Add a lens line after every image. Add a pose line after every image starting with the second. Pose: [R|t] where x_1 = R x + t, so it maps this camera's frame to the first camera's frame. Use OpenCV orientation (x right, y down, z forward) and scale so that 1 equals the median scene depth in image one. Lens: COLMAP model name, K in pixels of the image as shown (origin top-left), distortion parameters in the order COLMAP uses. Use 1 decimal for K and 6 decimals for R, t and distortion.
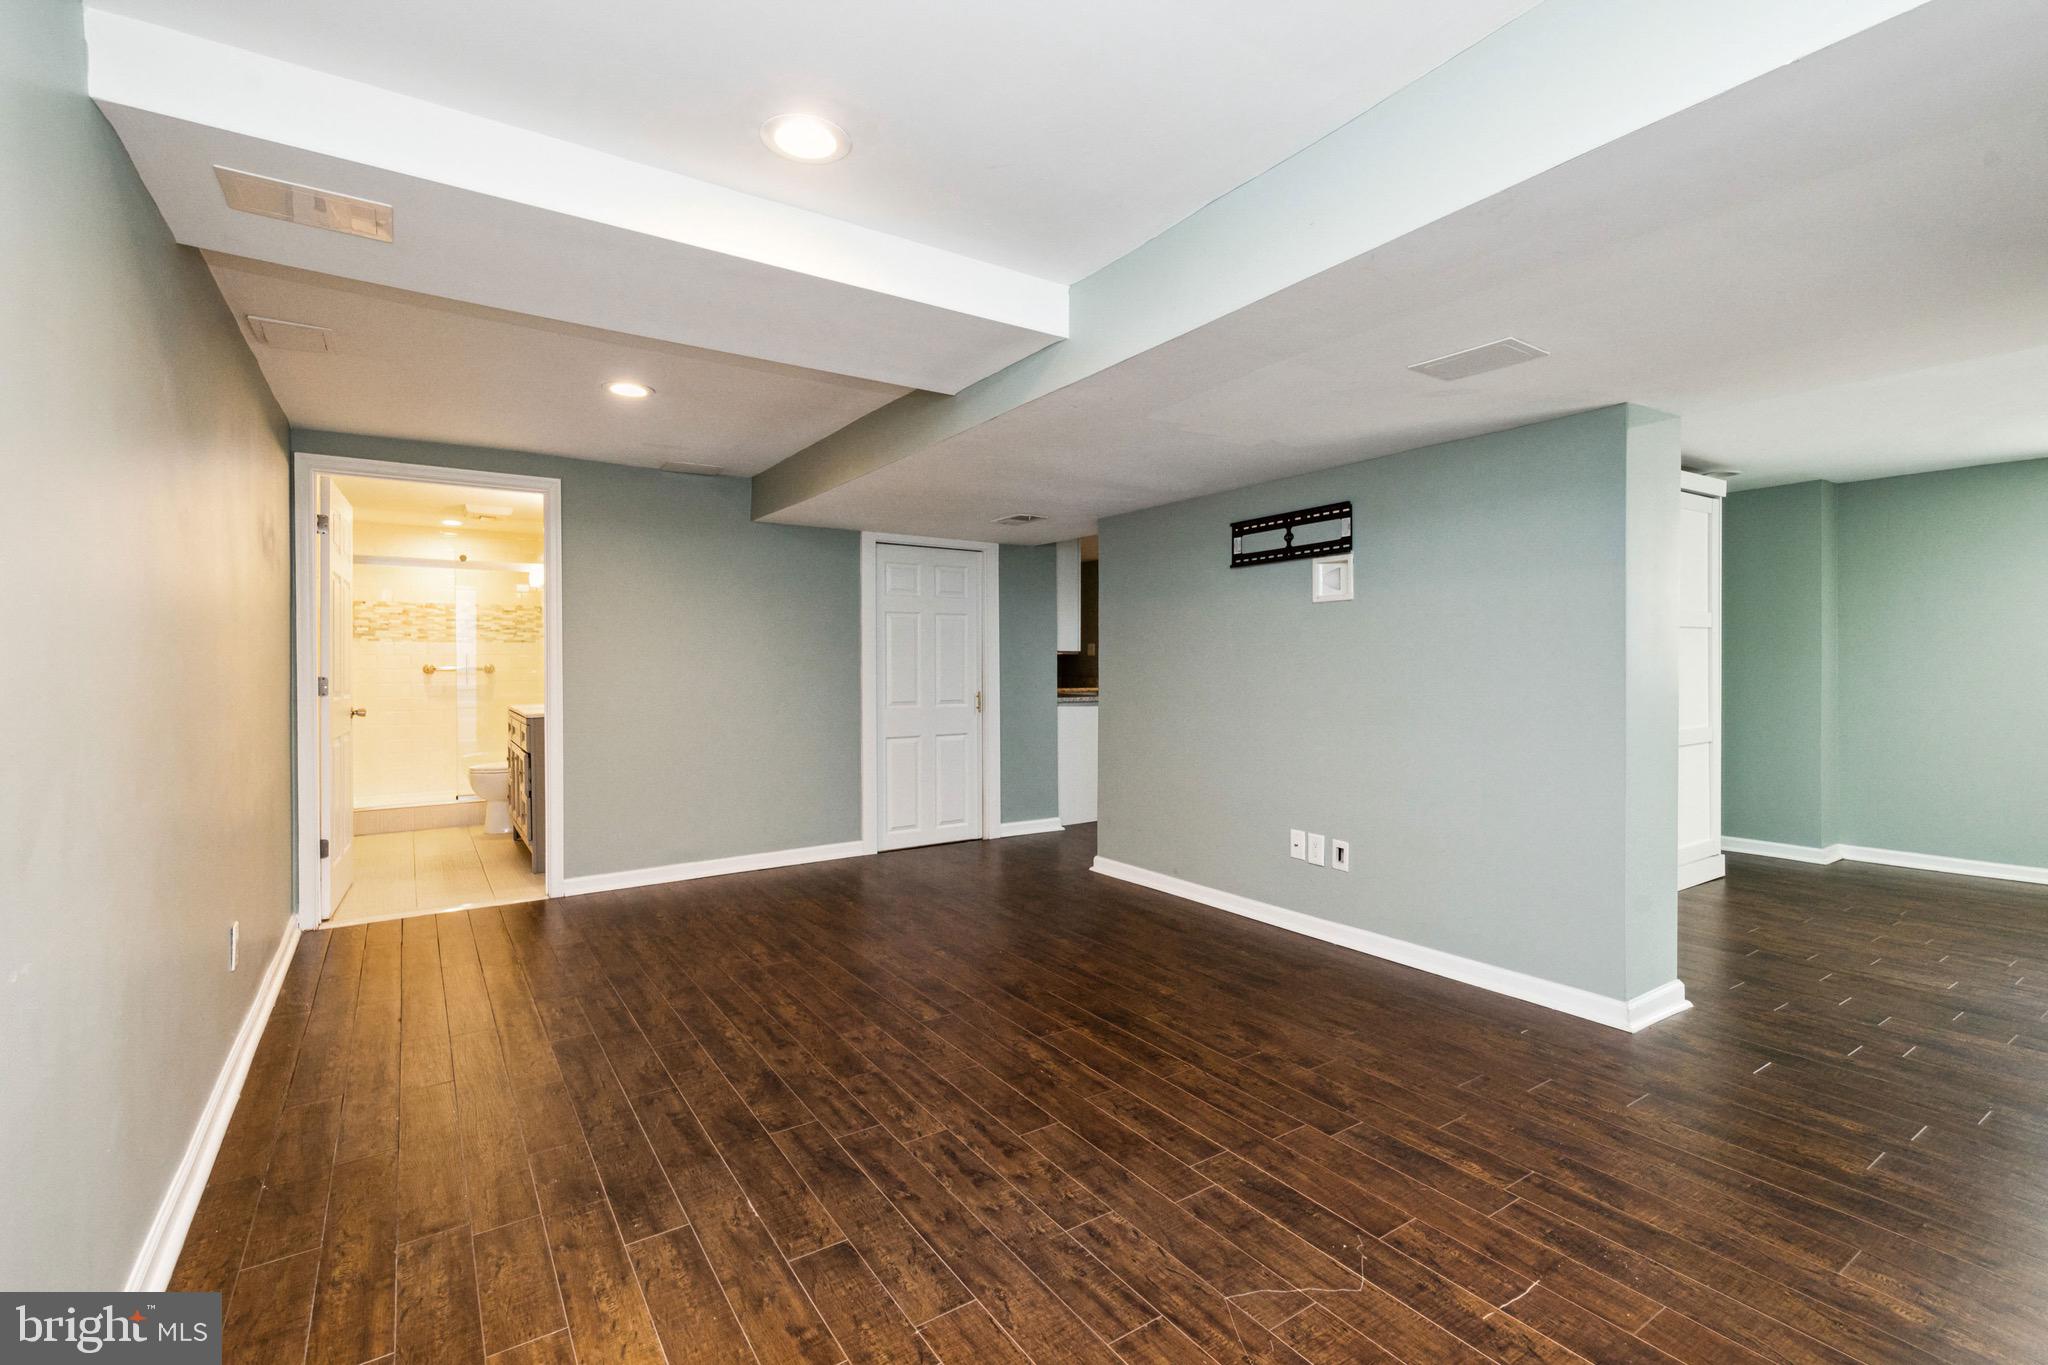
lens RADIAL K [[901.4, 0, 1019.4], [0, 901.4, 668.6], [0, 0, 1]] dist [0.013323, -0.001544]
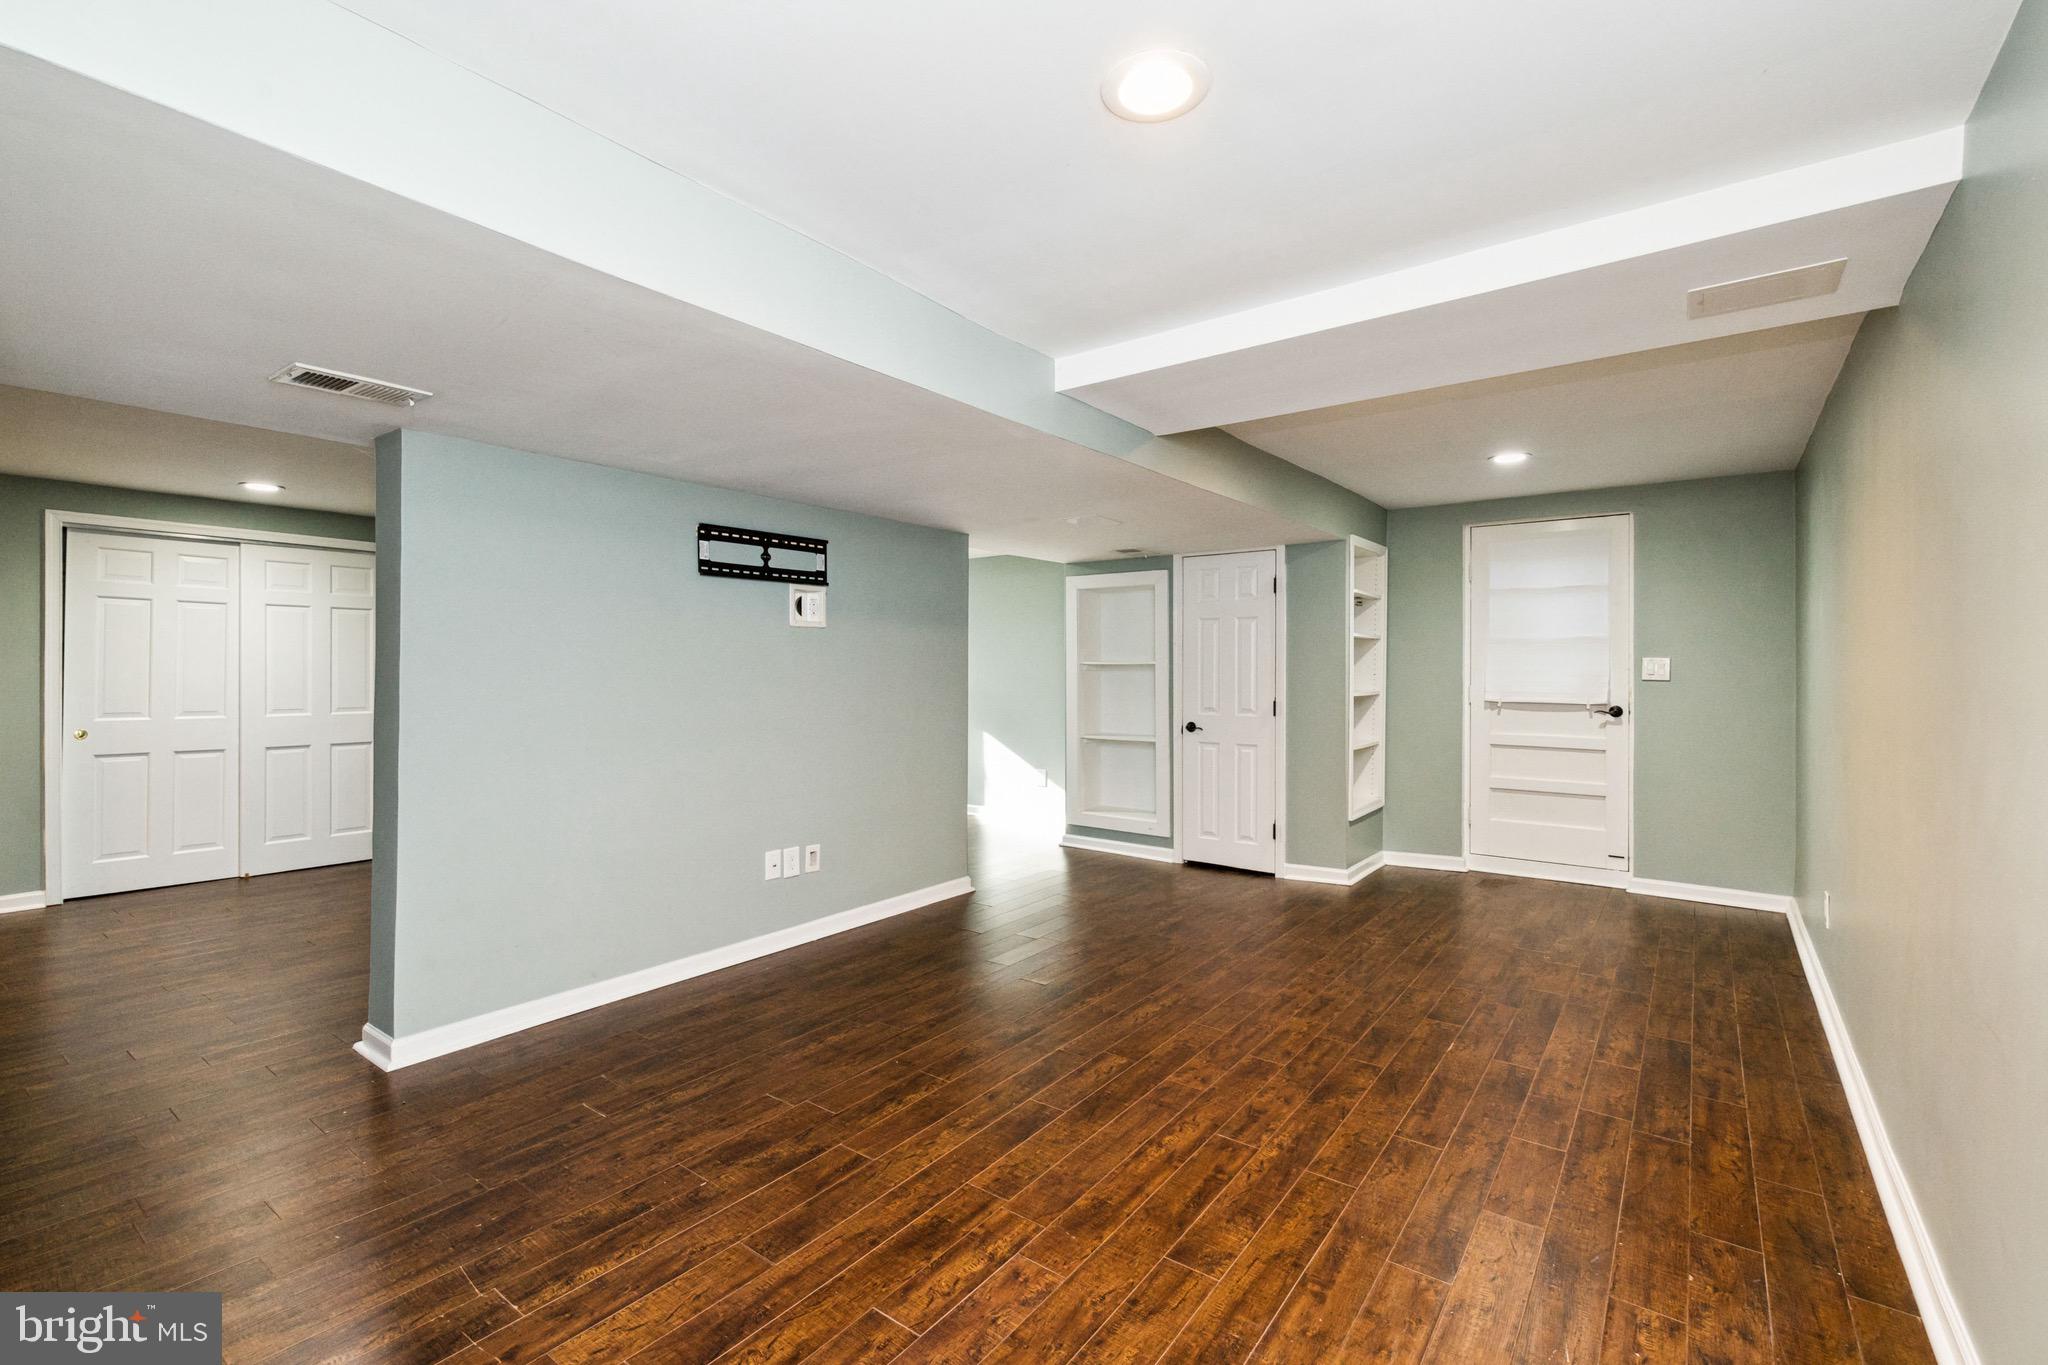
lens RADIAL K [[901.4, 0, 1024.7], [0, 901.4, 677.3], [0, 0, 1]] dist [0.013323, -0.001544]
pose [[-0.331803, -0.006694, 0.943325, -0.817108], [0.004585, 0.999952, 0.008708, -0.024099], [-0.943338, 0.007214, -0.331756, 1.194120]]
